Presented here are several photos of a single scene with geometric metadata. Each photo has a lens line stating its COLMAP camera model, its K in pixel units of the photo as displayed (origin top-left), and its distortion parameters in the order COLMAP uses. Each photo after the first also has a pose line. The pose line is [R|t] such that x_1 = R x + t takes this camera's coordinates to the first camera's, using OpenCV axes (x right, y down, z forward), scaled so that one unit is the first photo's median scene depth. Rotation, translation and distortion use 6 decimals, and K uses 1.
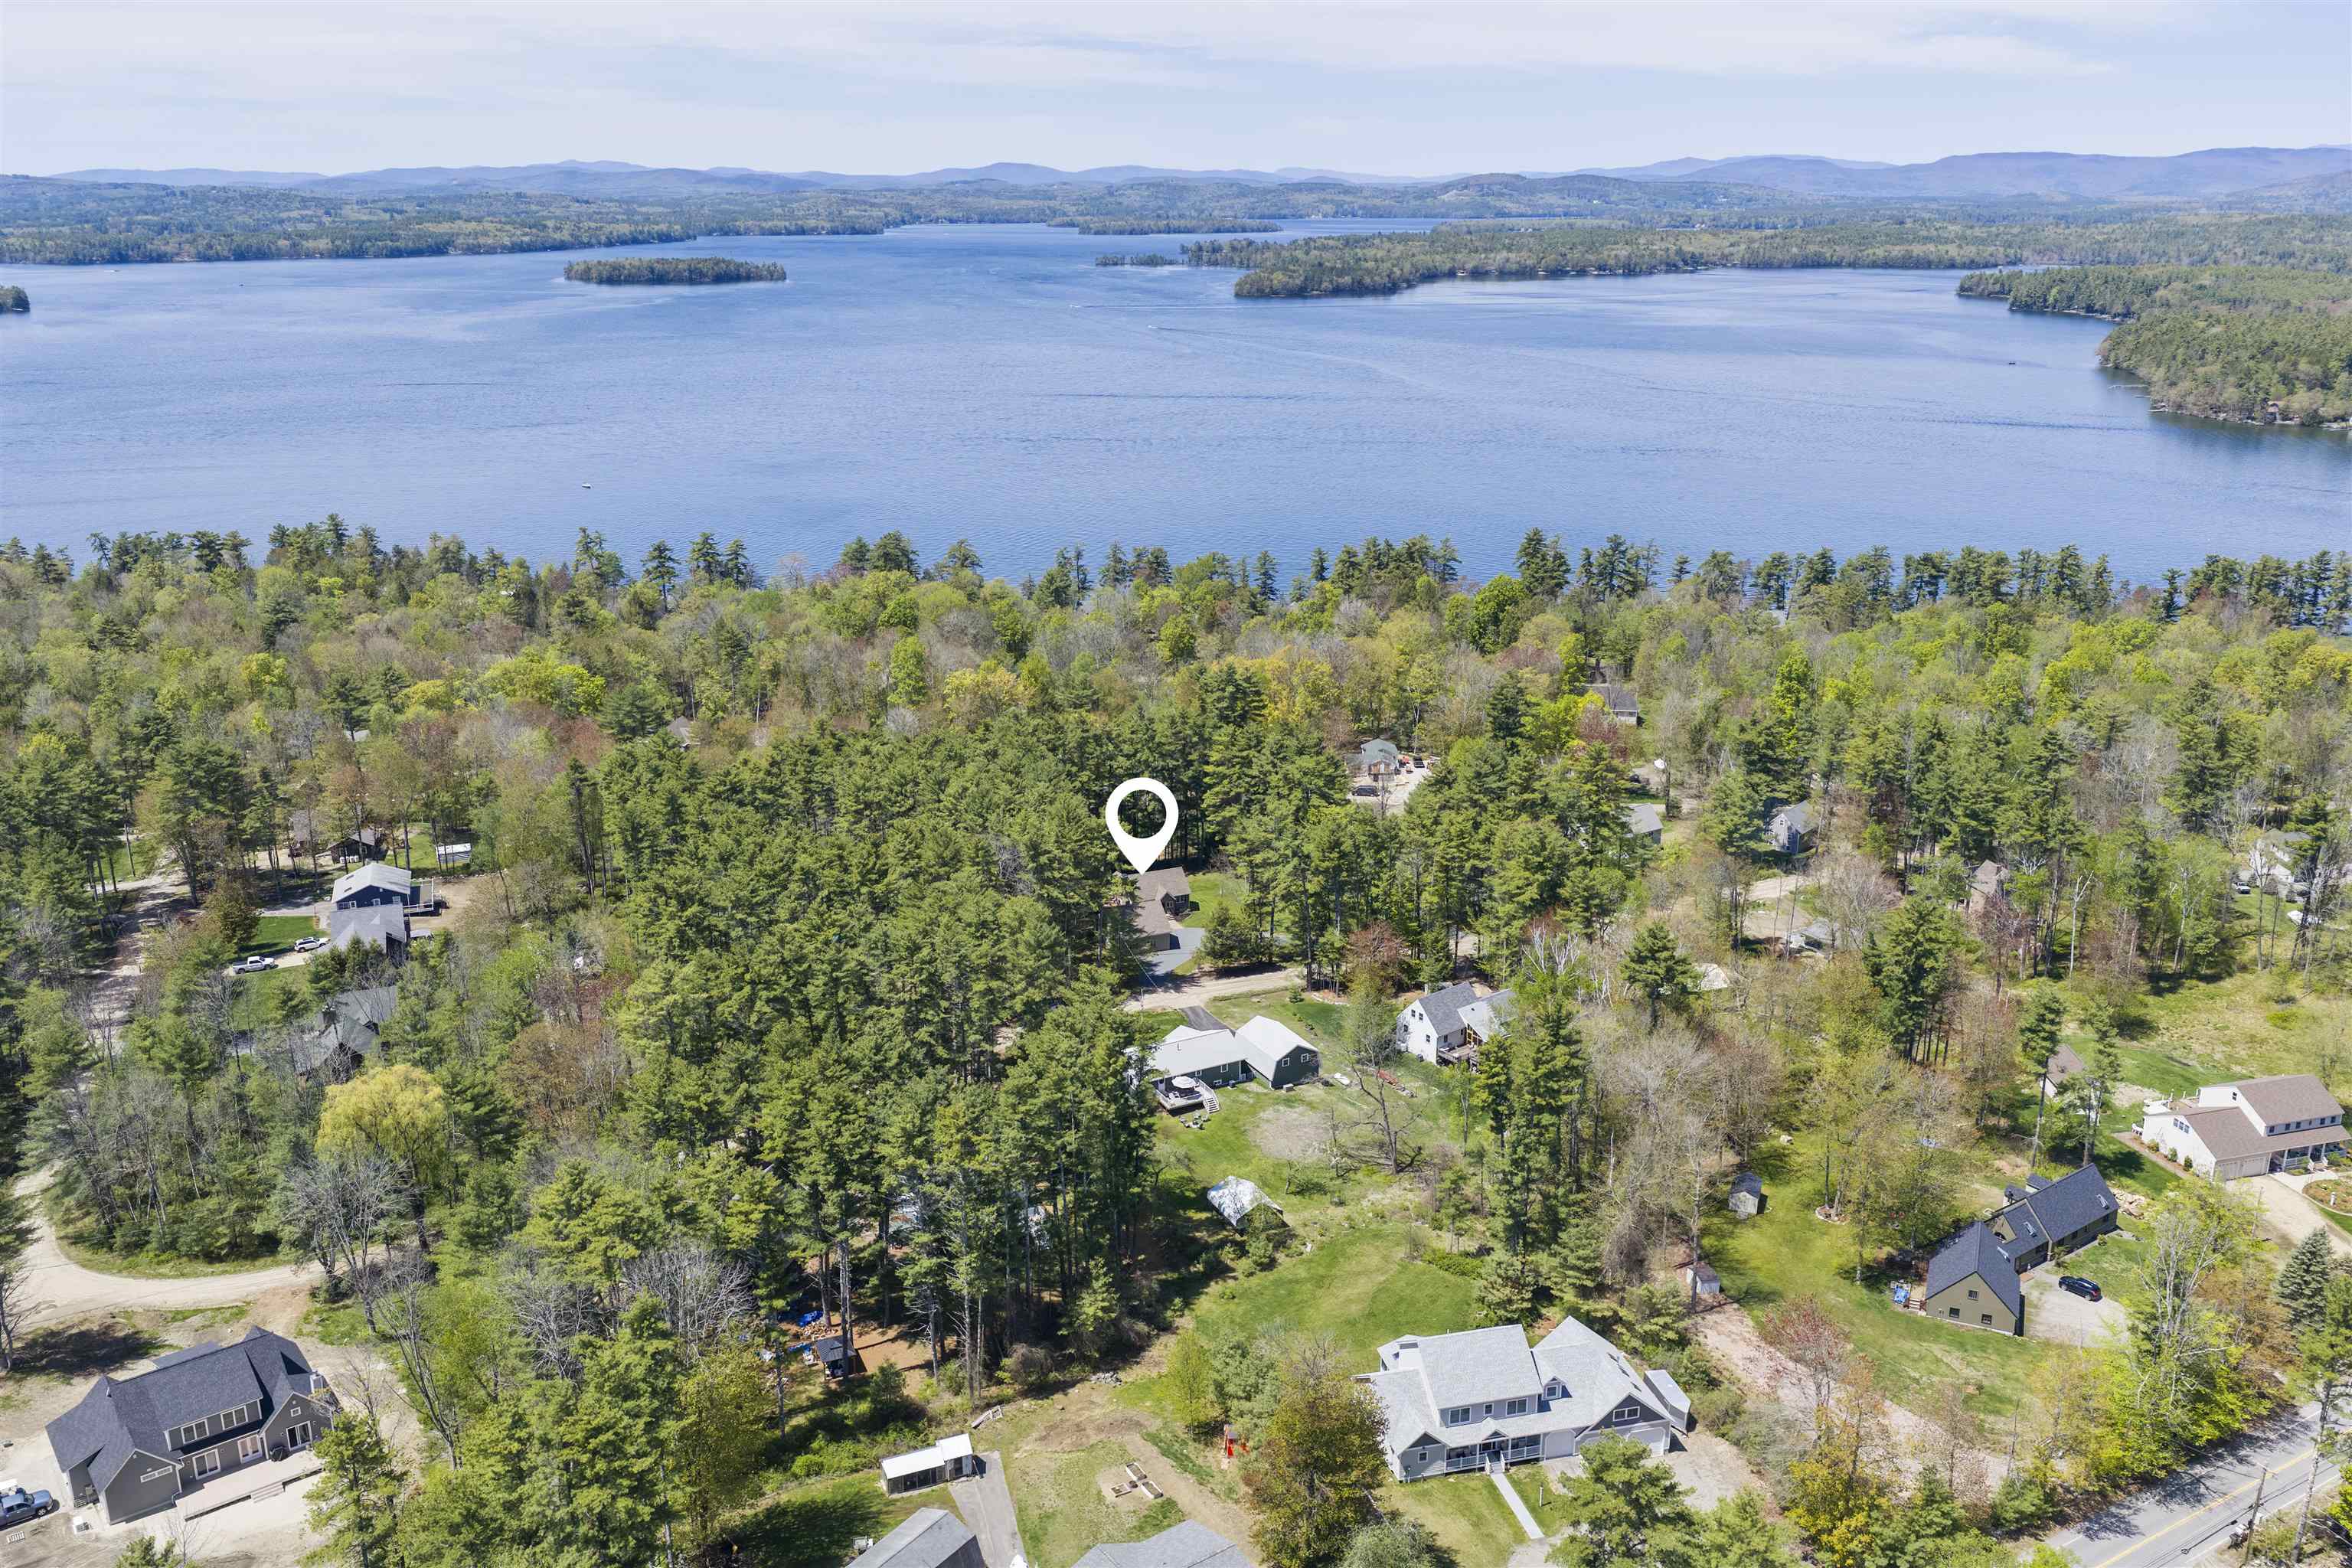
lens RADIAL K [[1896.0, 0, 1182.3], [0, 1896.0, 787.4], [0, 0, 1]] dist [0.000502, 0.000568]
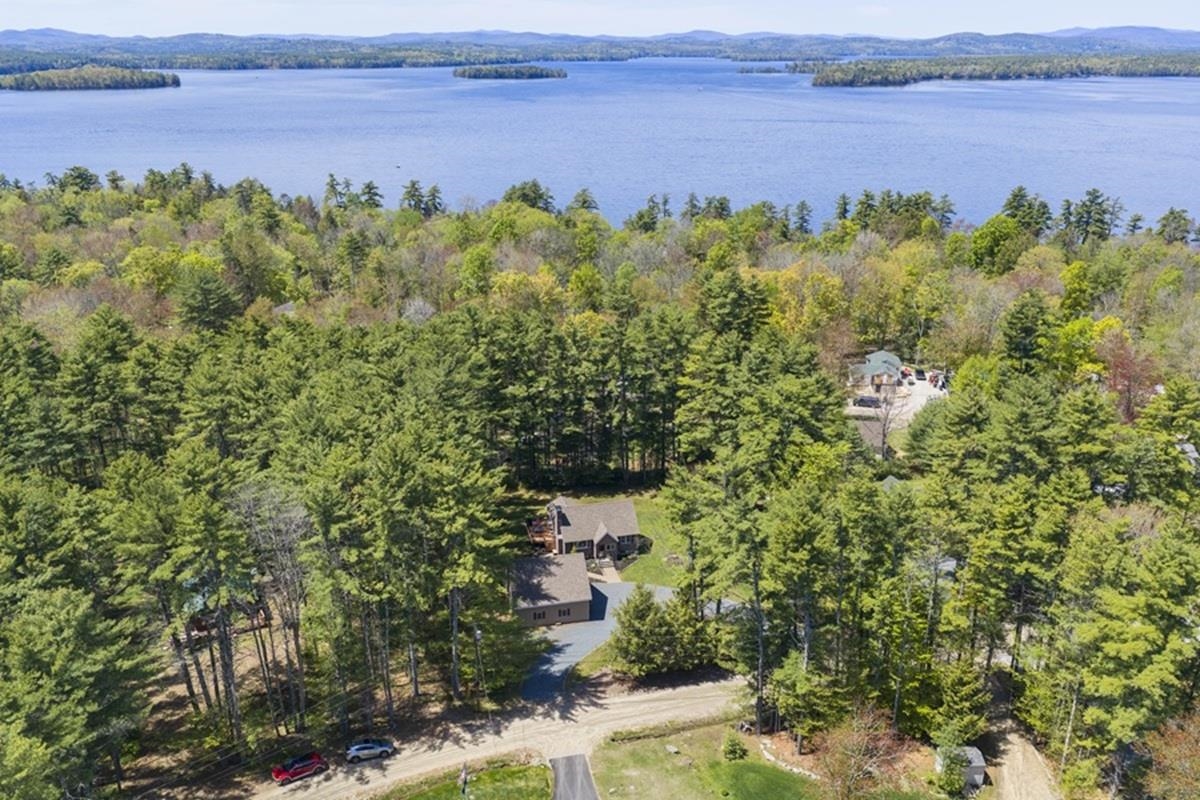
lens RADIAL K [[985.3, 0, 605.2], [0, 985.3, 393.8], [0, 0, 1]] dist [0.009435, -0.007908]
pose [[0.984695, 0.059120, -0.163952, 0.027817], [-0.052876, 0.997709, 0.042192, -0.011001], [0.166071, -0.032877, 0.985566, 0.283115]]
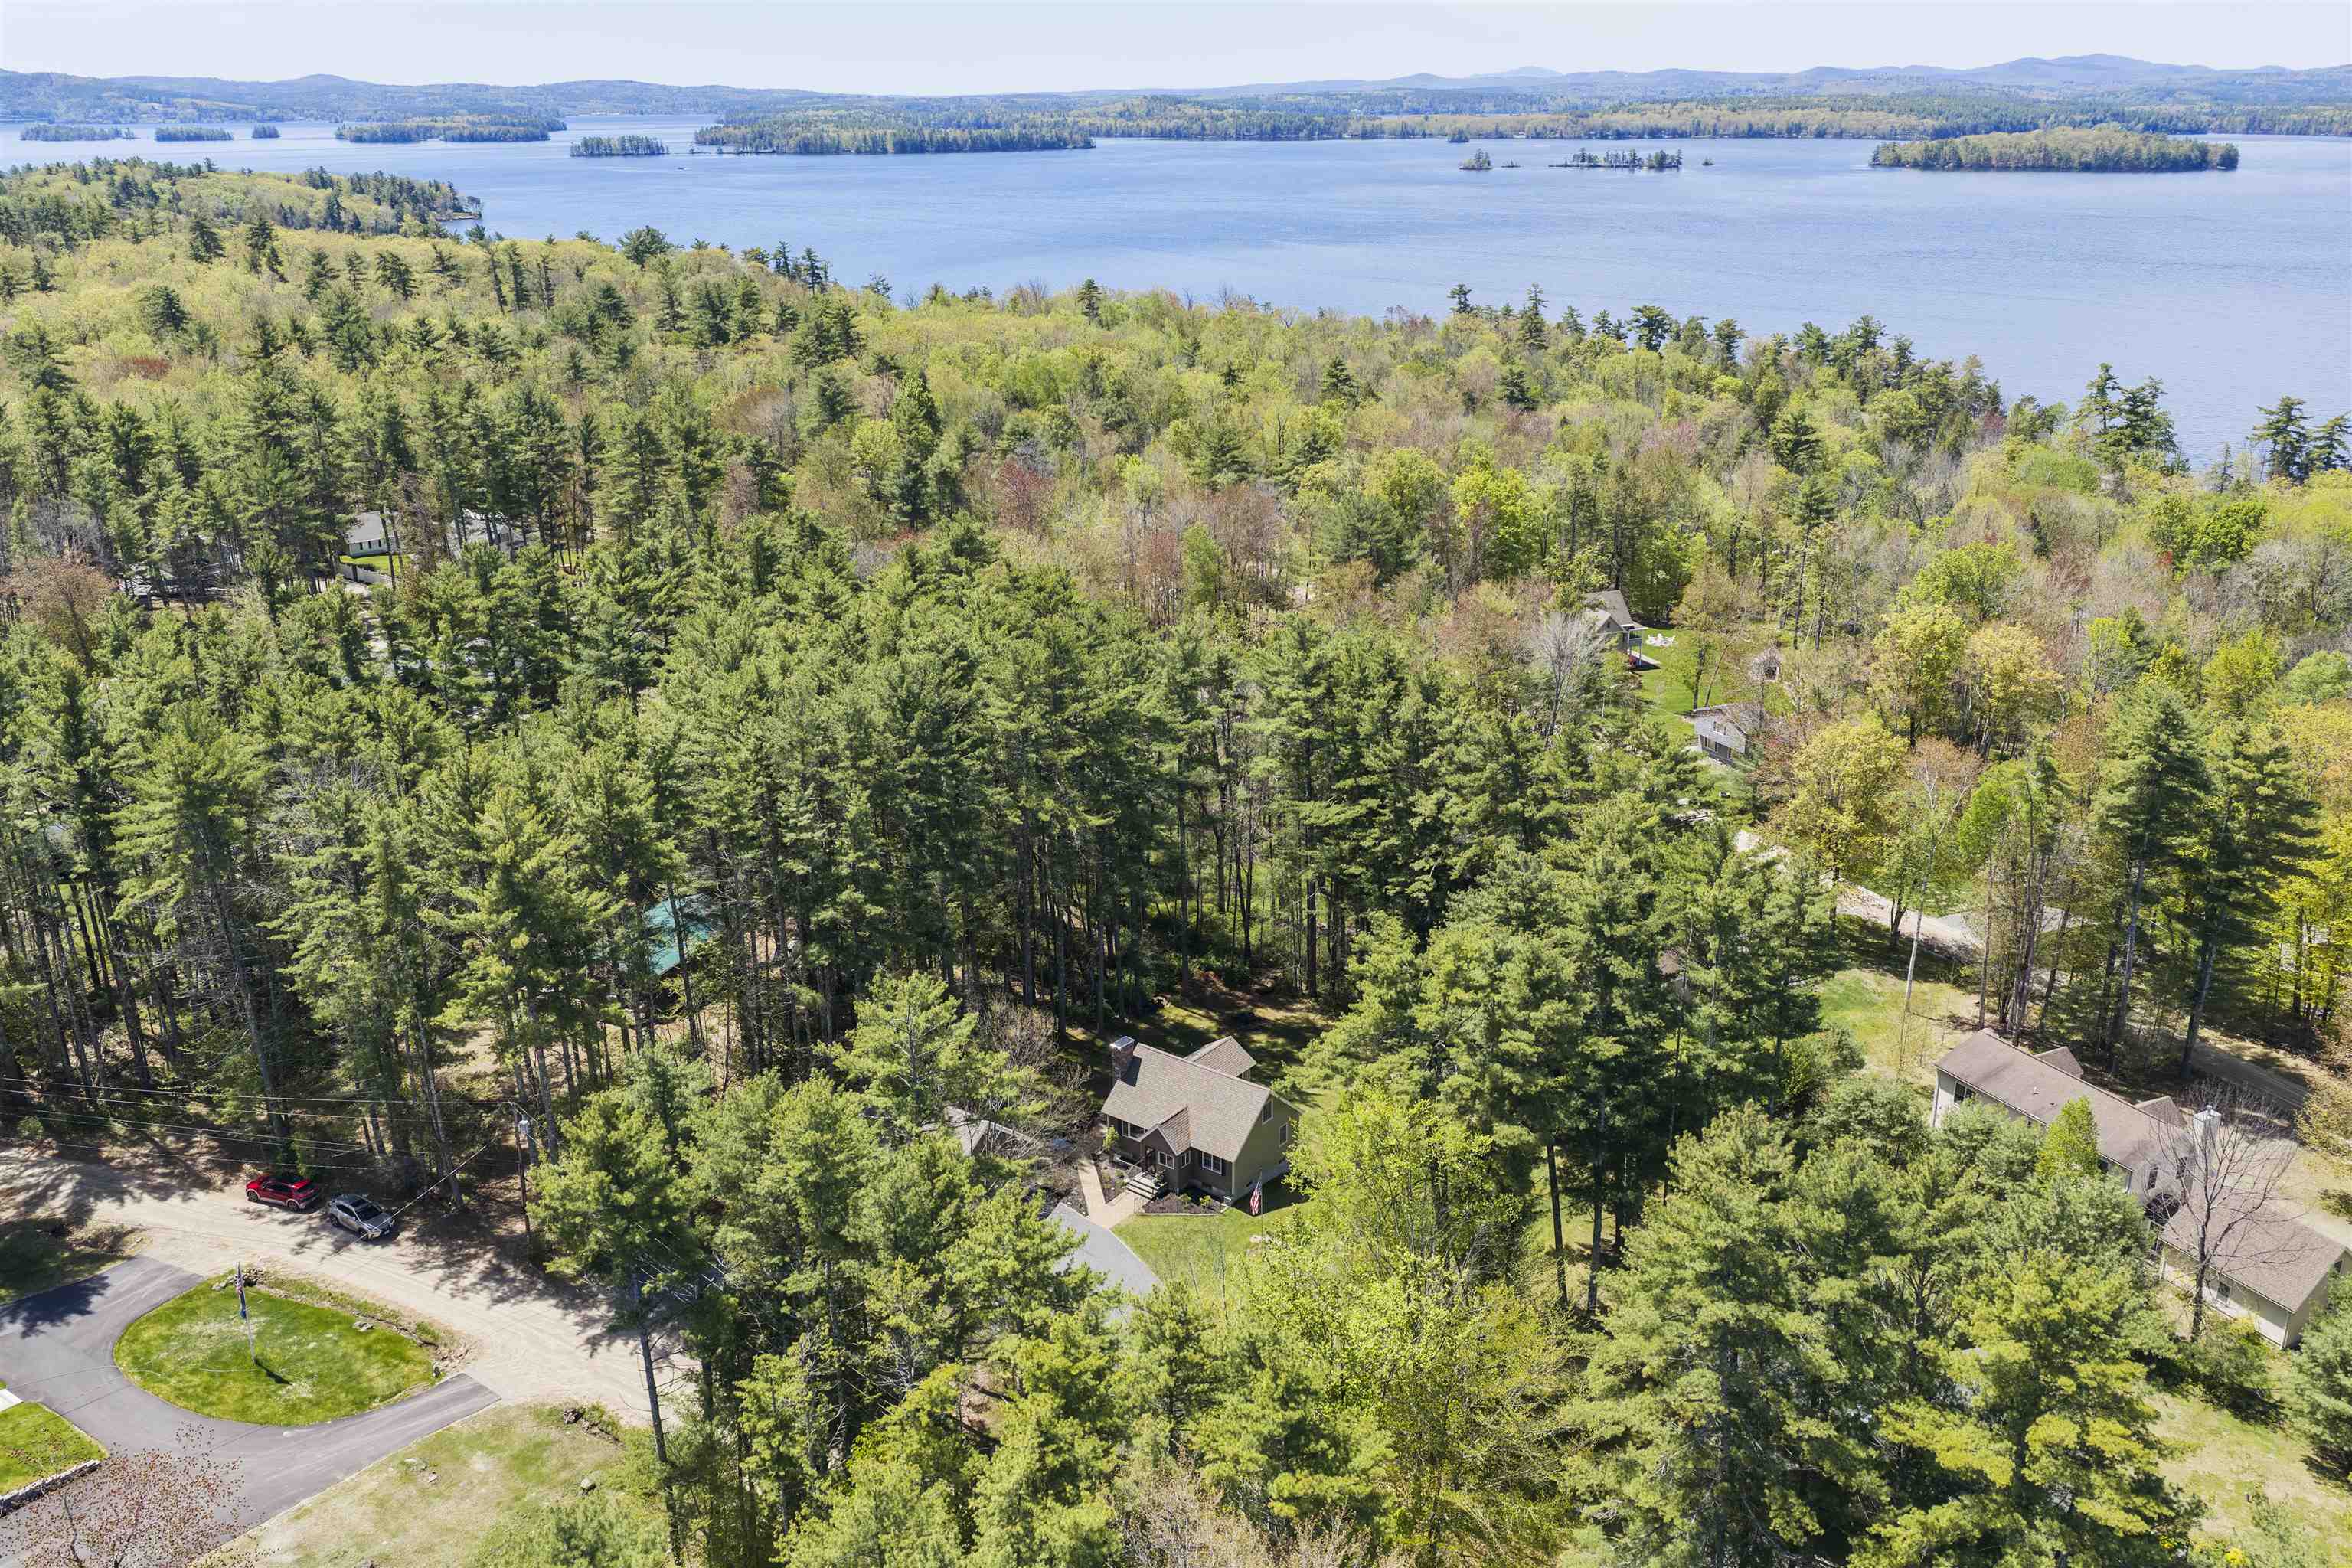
lens RADIAL K [[1931.3, 0, 1186.2], [0, 1931.3, 771.8], [0, 0, 1]] dist [0.009435, -0.007908]
pose [[0.476547, 0.290255, -0.829852, 0.145949], [-0.256467, 0.948767, 0.184570, -0.042639], [0.840909, 0.124874, 0.526573, 0.383423]]
